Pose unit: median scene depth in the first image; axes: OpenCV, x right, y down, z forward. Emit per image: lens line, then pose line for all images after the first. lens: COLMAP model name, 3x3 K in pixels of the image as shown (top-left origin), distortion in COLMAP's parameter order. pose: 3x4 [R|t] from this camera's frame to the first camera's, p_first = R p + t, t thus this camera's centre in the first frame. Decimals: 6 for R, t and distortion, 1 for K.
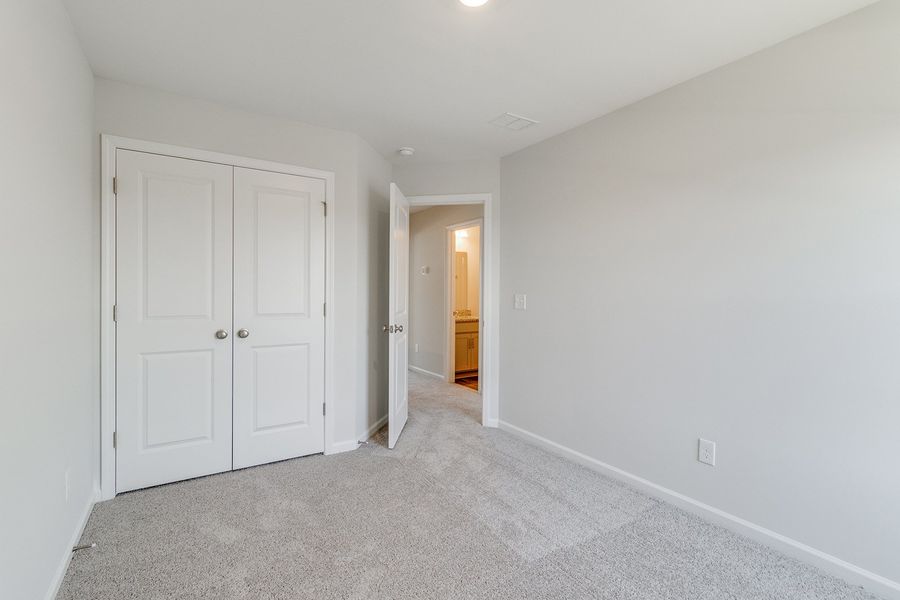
lens RADIAL K [[418.1, 0, 454.1], [0, 418.1, 295.5], [0, 0, 1]] dist [0.002616, 0.000474]
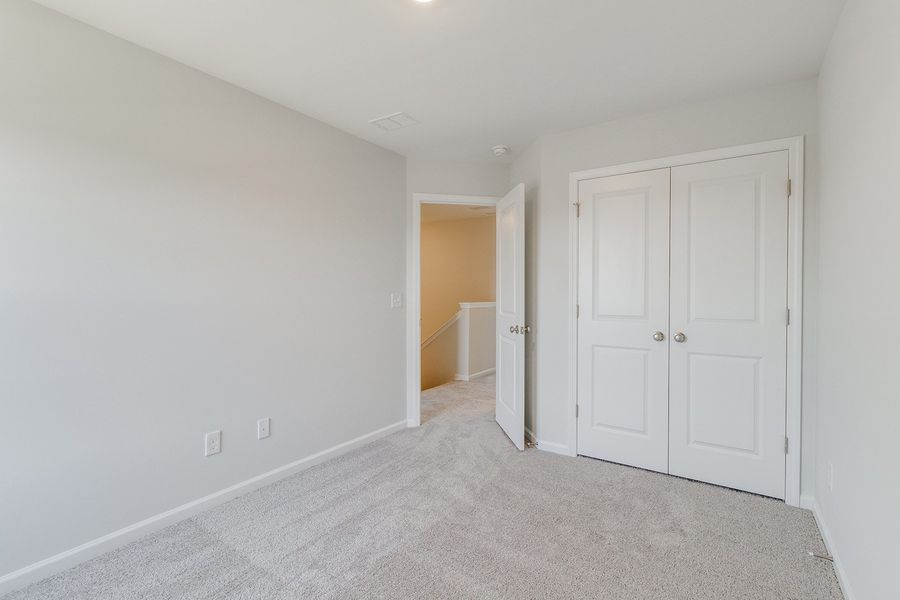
lens RADIAL K [[427.6, 0, 450.0], [0, 427.6, 300.0], [0, 0, 1]] dist [-0.000069, -0.000054]
pose [[0.377348, 0.007294, -0.926043, 0.211929], [-0.005624, 0.999969, 0.005585, 0.001367], [0.926055, 0.003101, 0.377377, 0.136449]]
